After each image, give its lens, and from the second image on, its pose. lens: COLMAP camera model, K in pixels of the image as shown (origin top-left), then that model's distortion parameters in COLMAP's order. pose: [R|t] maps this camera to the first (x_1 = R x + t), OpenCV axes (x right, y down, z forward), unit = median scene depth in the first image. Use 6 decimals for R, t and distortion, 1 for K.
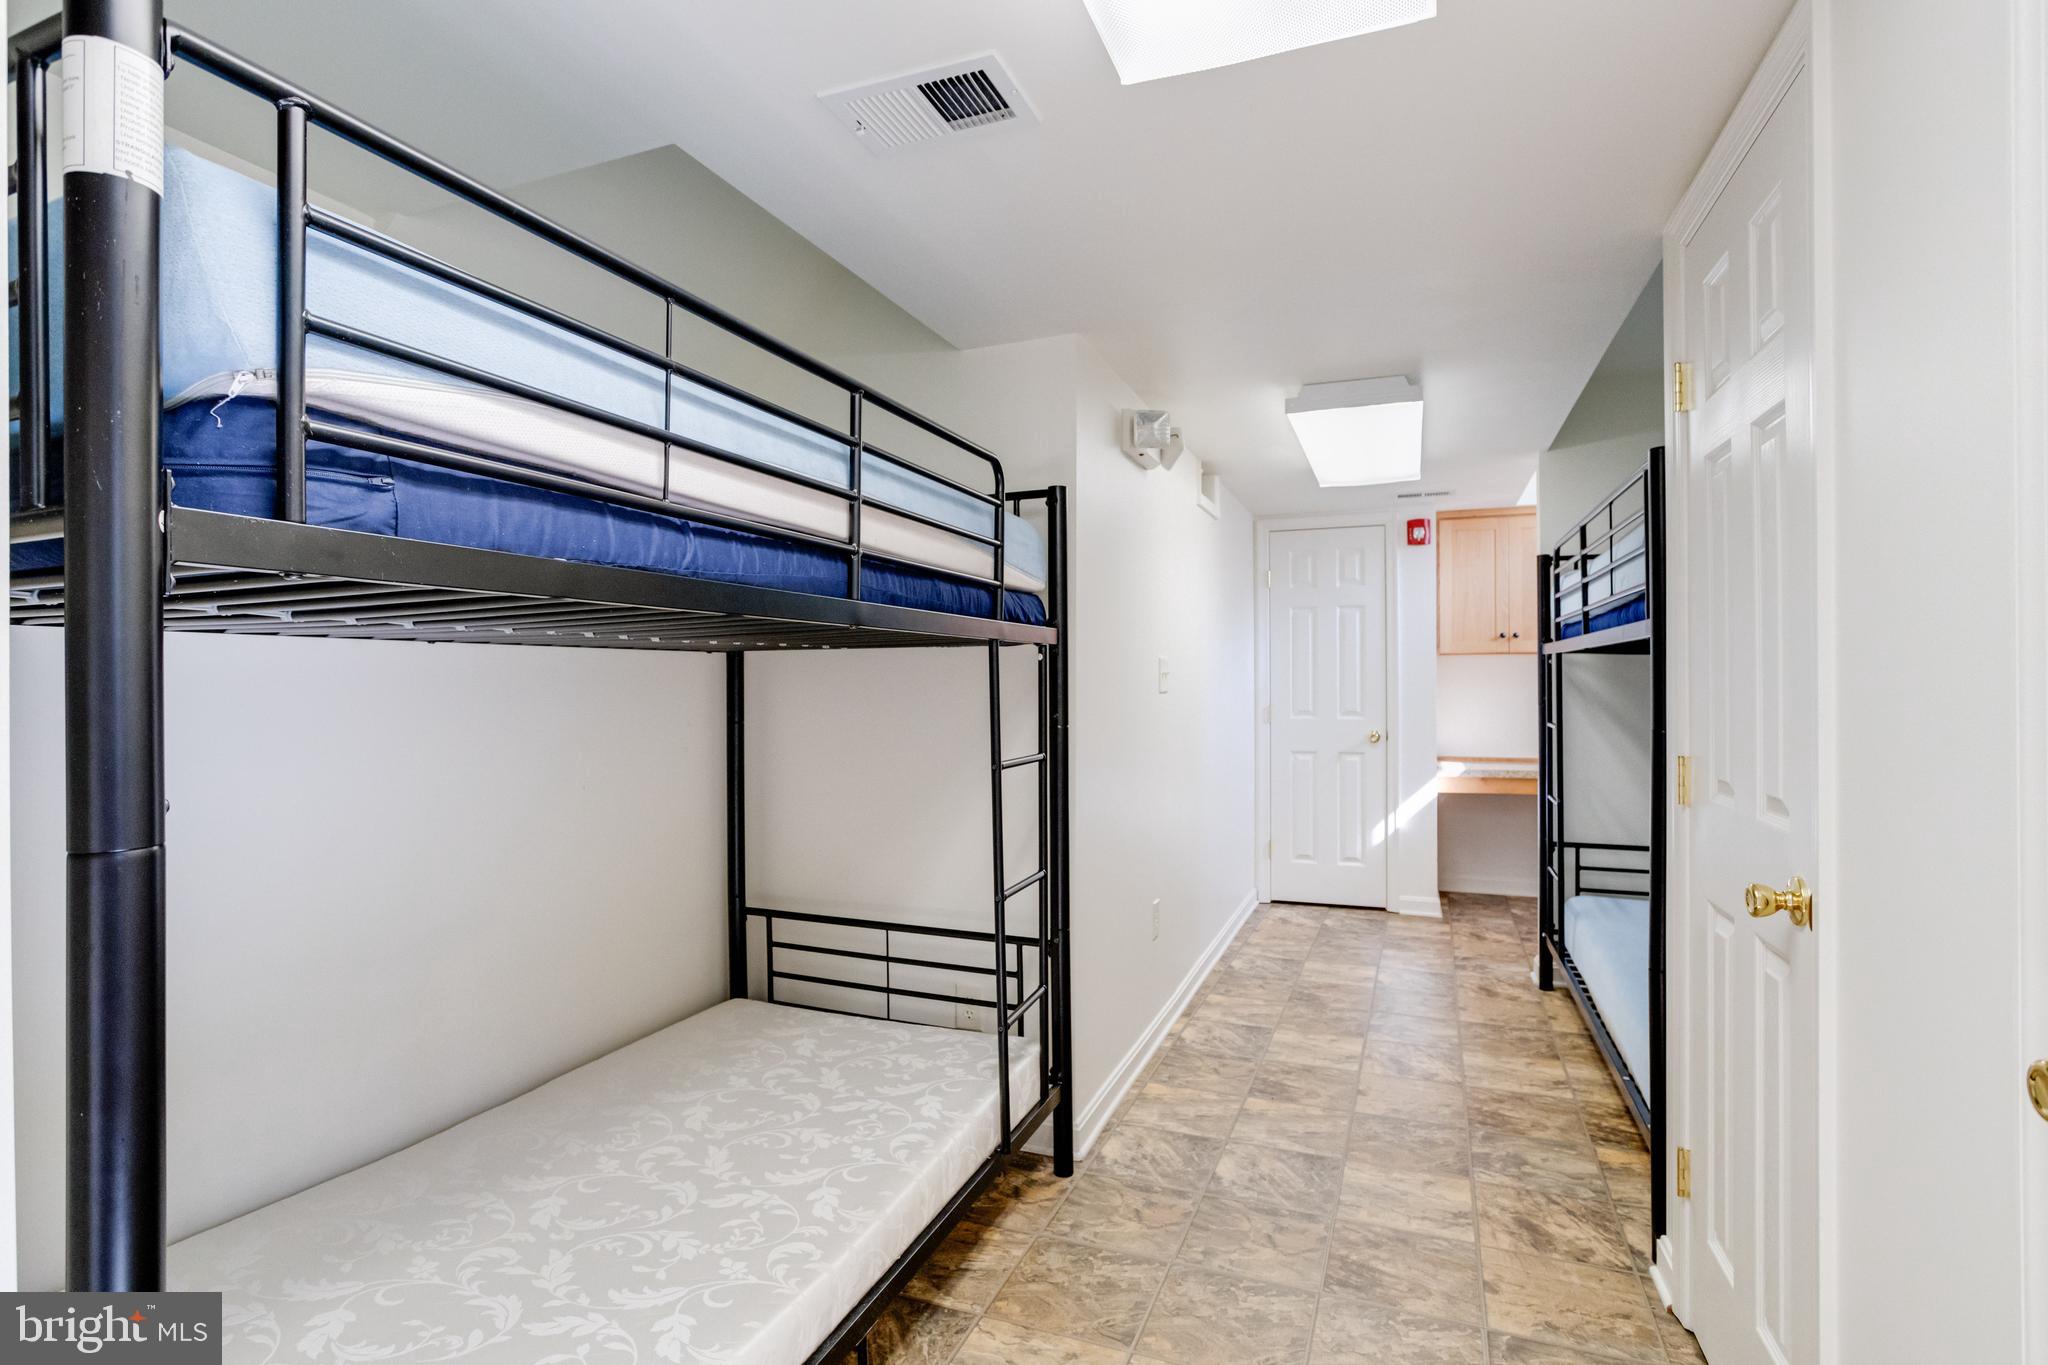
lens RADIAL K [[992.2, 0, 1030.8], [0, 992.2, 682.7], [0, 0, 1]] dist [-0.039399, 0.017582]
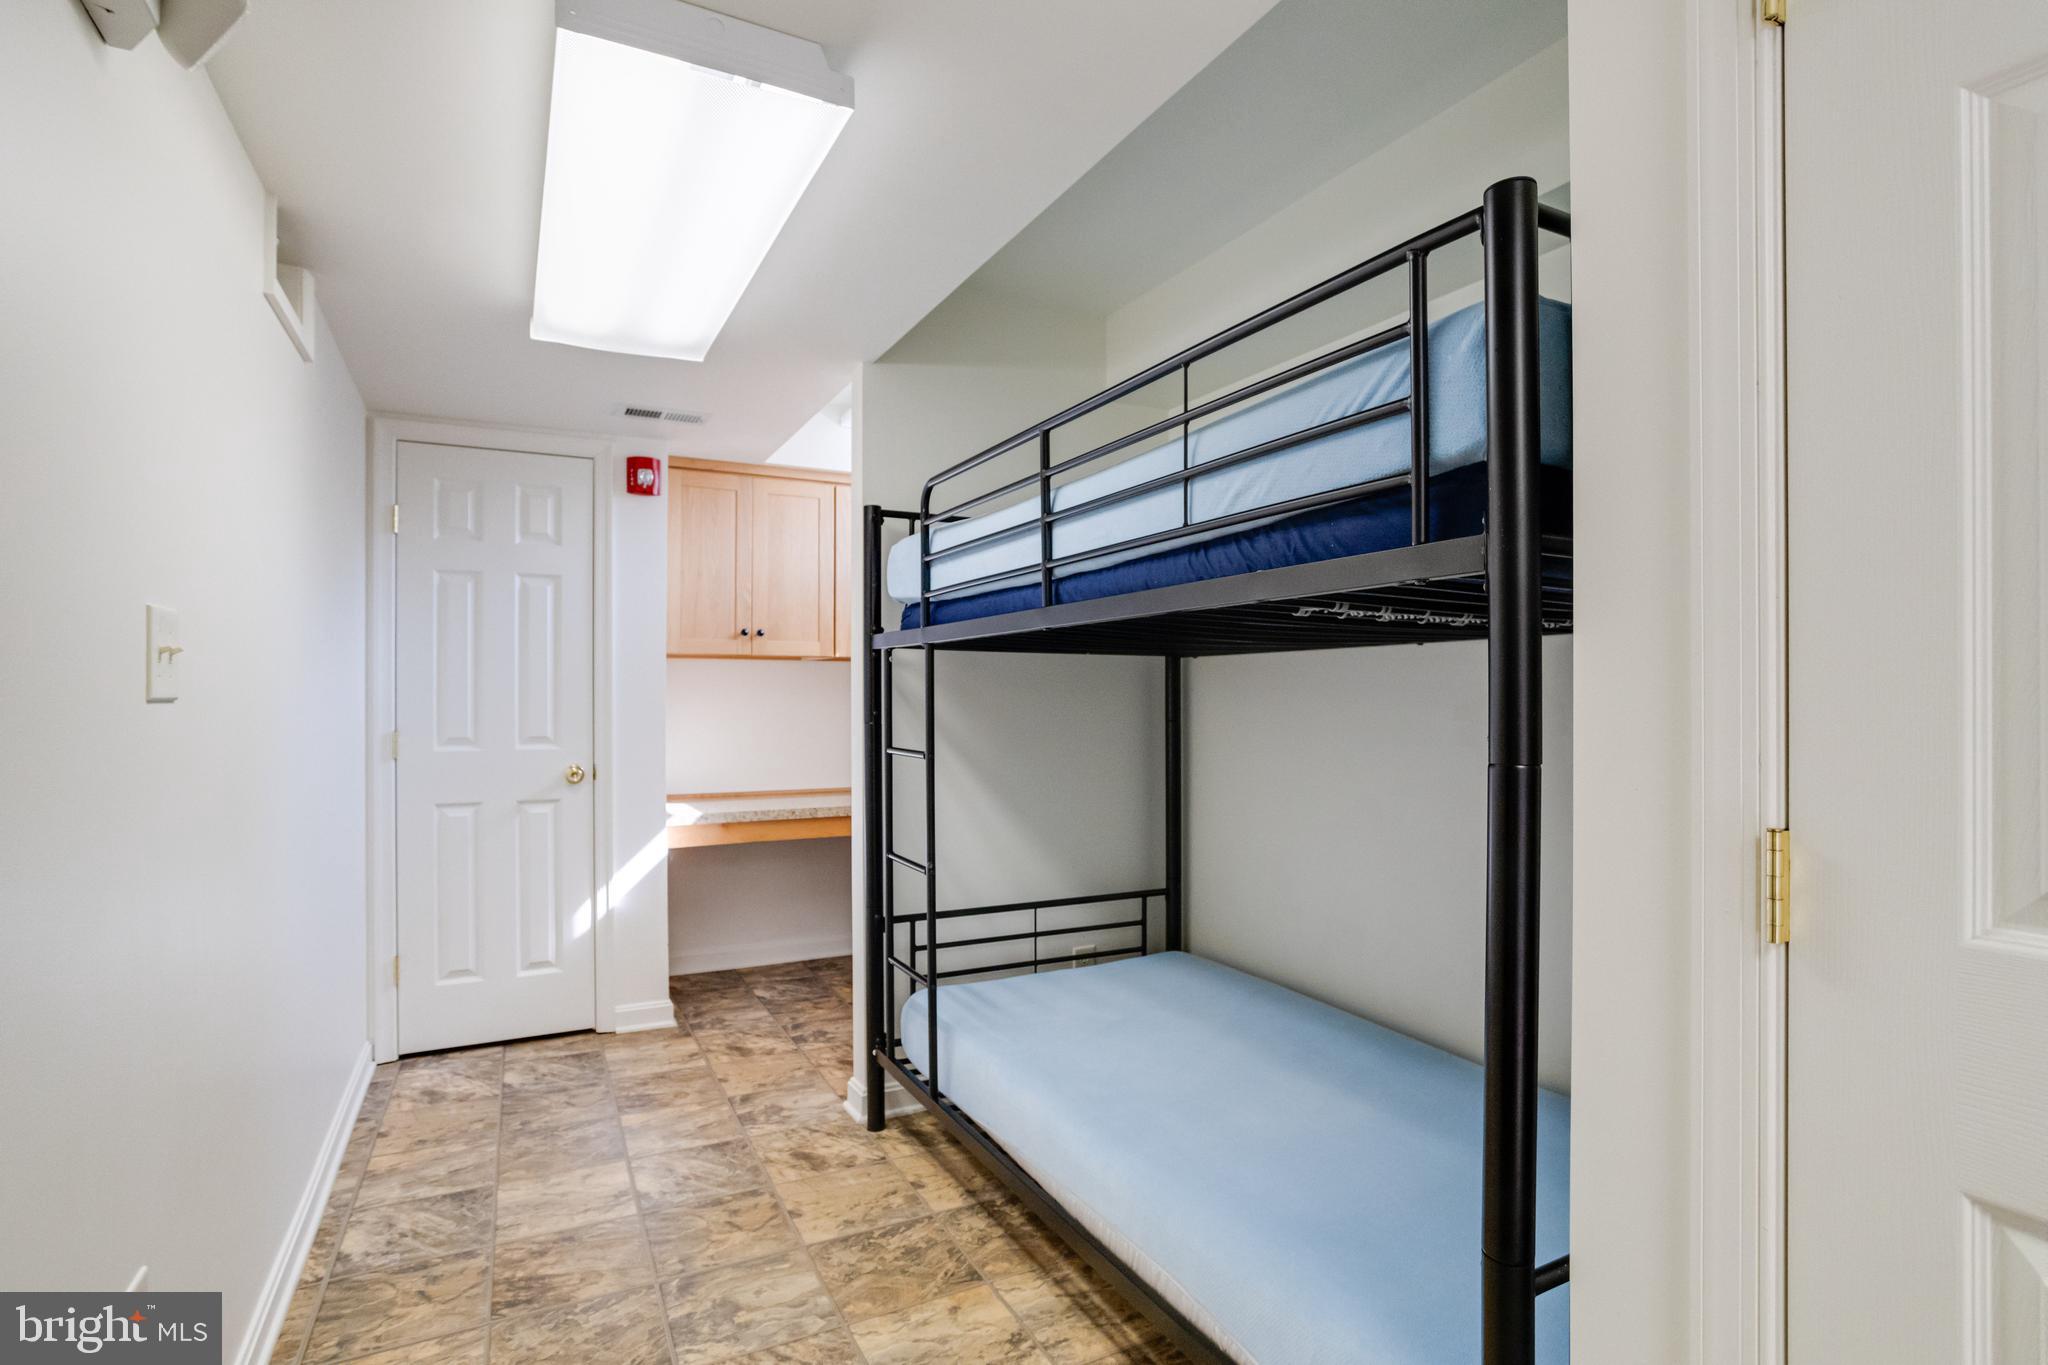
lens RADIAL K [[992.2, 0, 1023.3], [0, 992.2, 700.3], [0, 0, 1]] dist [-0.039399, 0.017582]
pose [[0.657339, 0.004914, 0.753579, 0.085863], [-0.001065, 0.999984, -0.005592, 0.014974], [-0.753594, 0.002873, 0.657334, 0.623436]]
